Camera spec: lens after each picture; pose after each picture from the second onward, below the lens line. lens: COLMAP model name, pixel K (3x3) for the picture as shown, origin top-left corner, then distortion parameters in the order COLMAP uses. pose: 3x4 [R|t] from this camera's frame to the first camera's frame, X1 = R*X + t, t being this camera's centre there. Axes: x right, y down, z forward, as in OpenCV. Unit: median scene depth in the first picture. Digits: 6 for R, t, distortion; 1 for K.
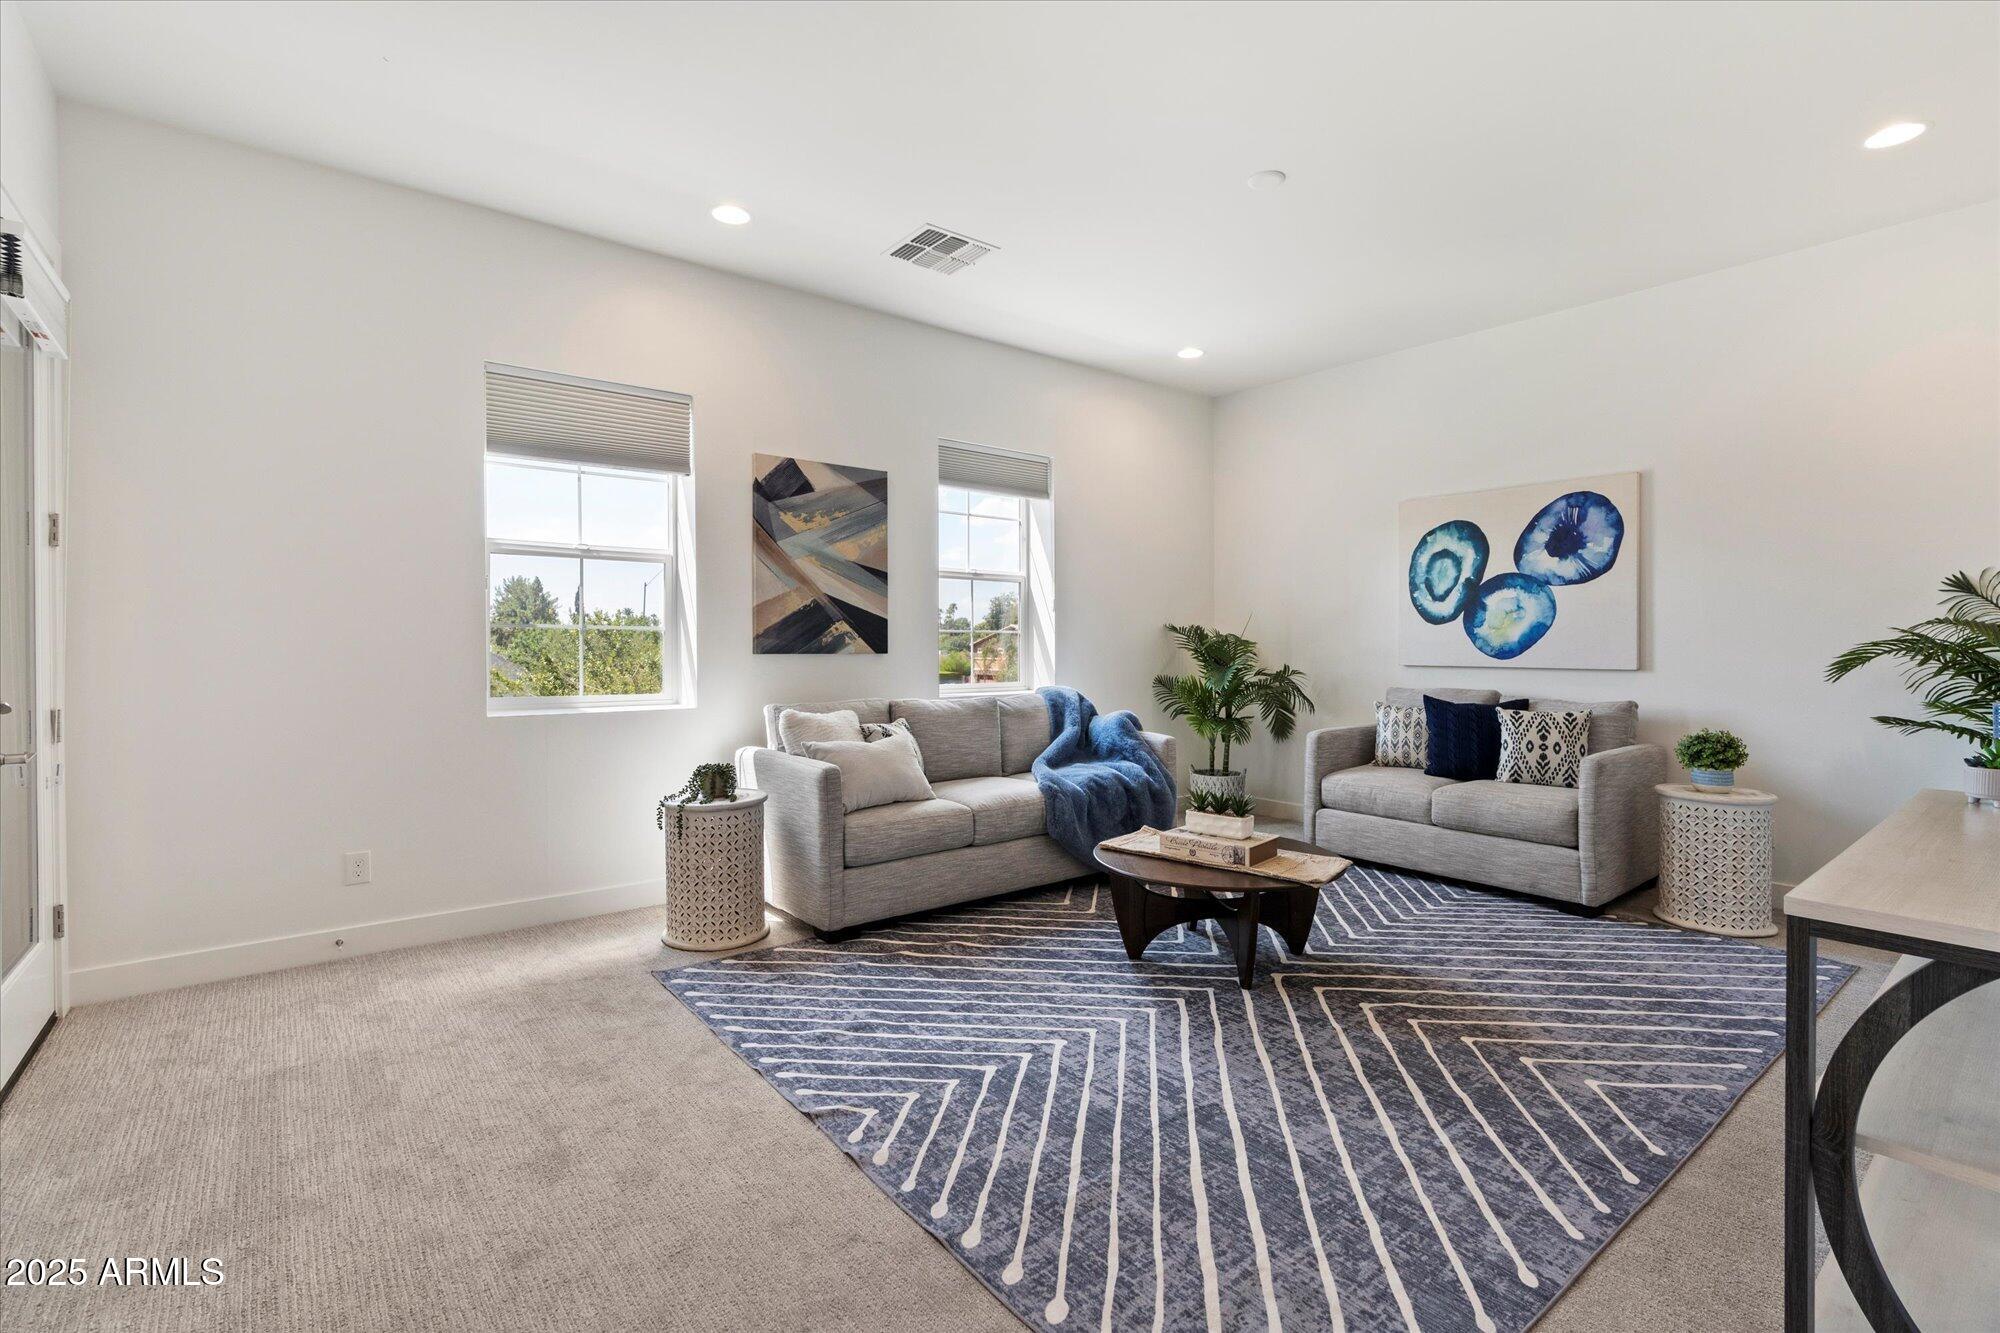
lens RADIAL K [[920.4, 0, 994.5], [0, 920.4, 656.8], [0, 0, 1]] dist [-0.004587, 0.000461]
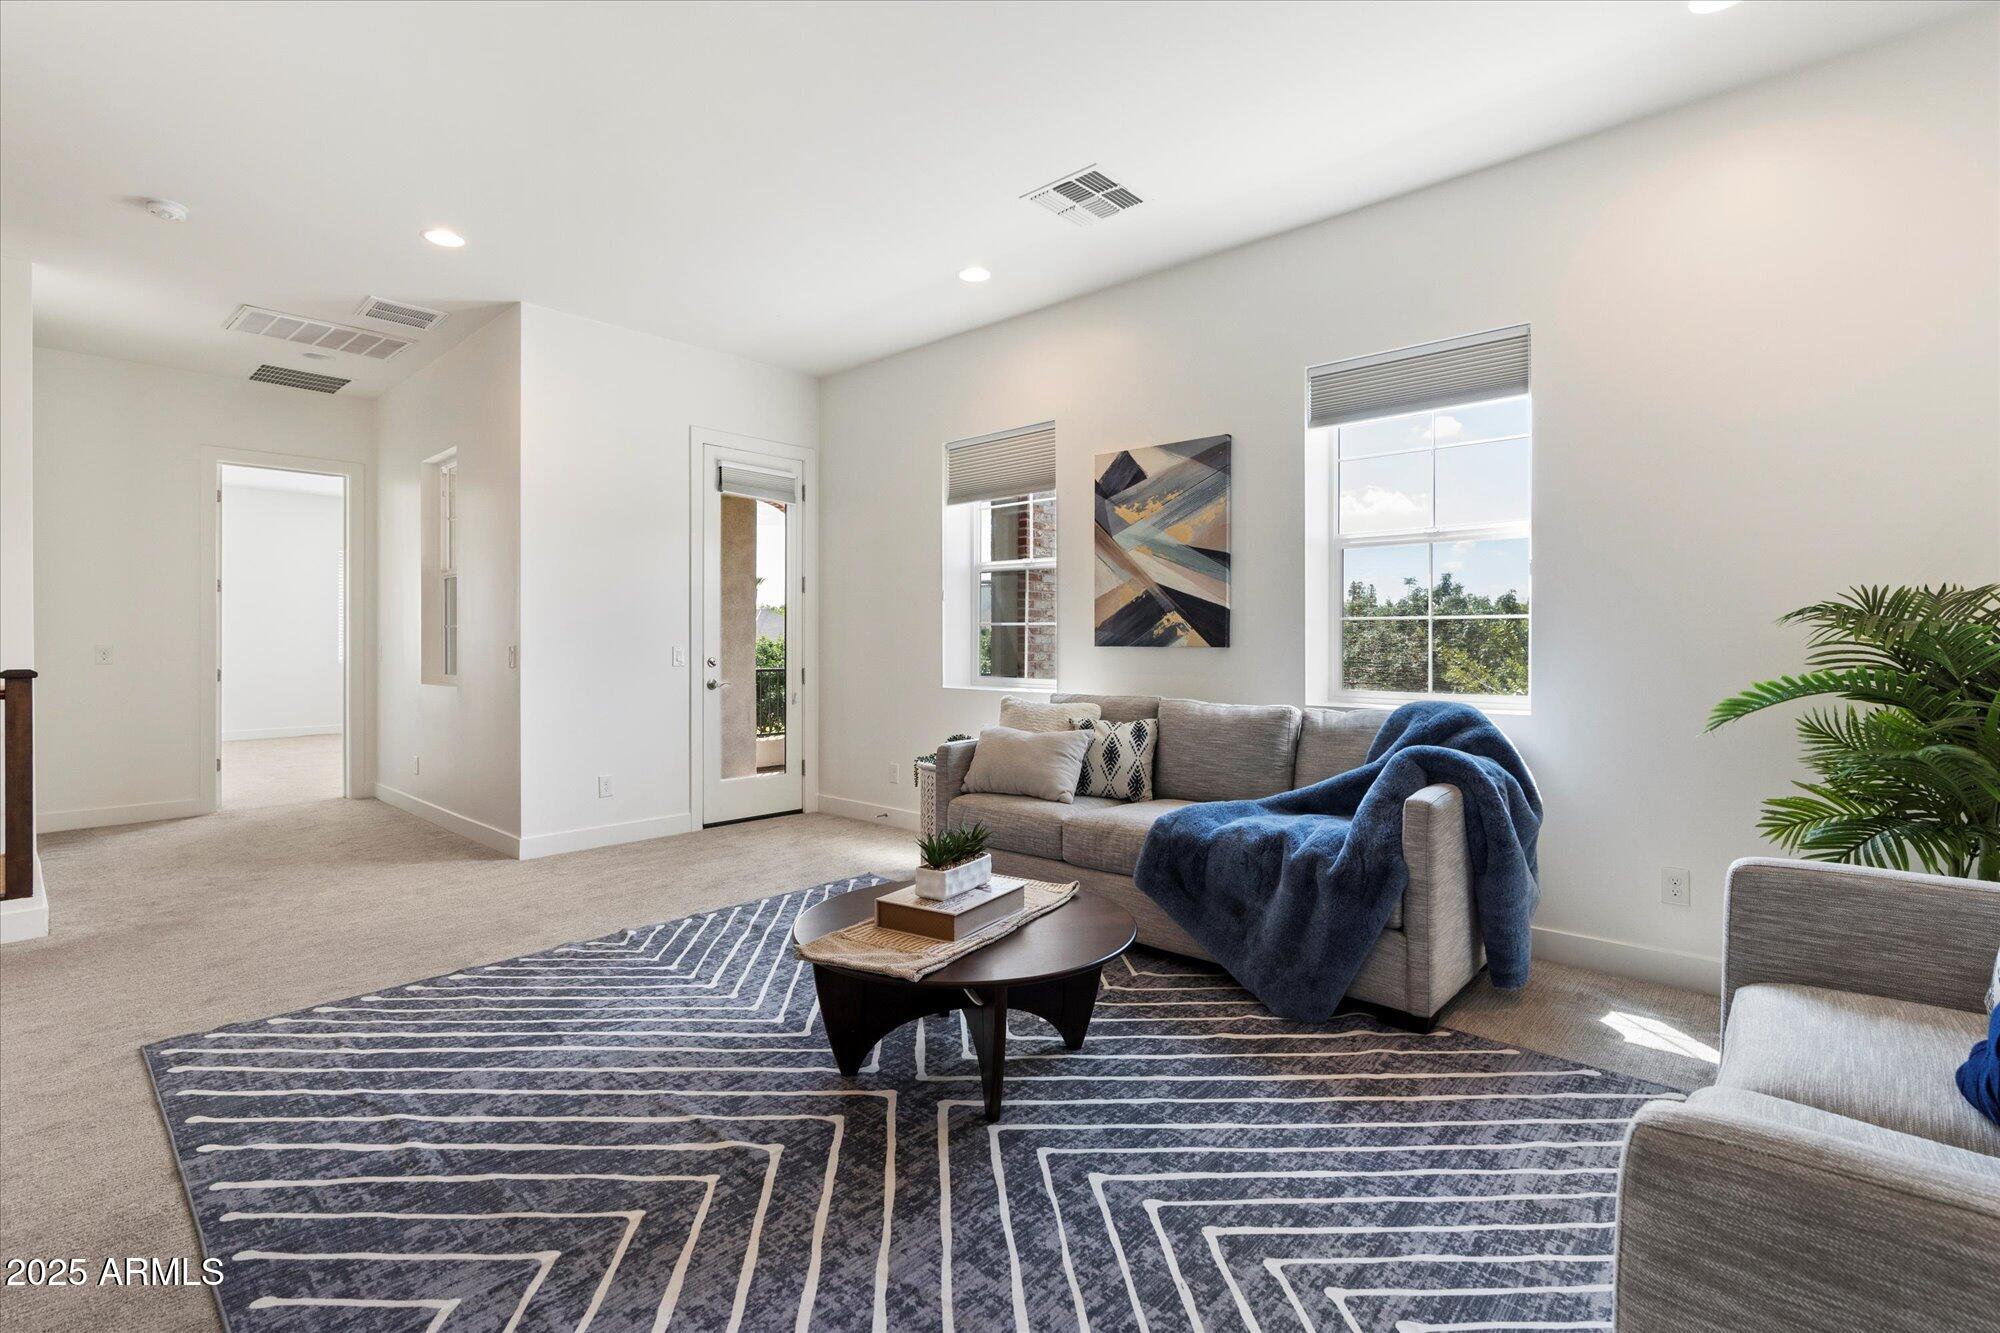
lens RADIAL K [[920.4, 0, 994.1], [0, 920.4, 656.1], [0, 0, 1]] dist [-0.004587, 0.000461]
pose [[0.149091, 0.011308, -0.988759, 0.759865], [-0.019949, 0.999766, 0.008426, 0.001585], [0.988622, 0.018468, 0.149282, 0.725130]]
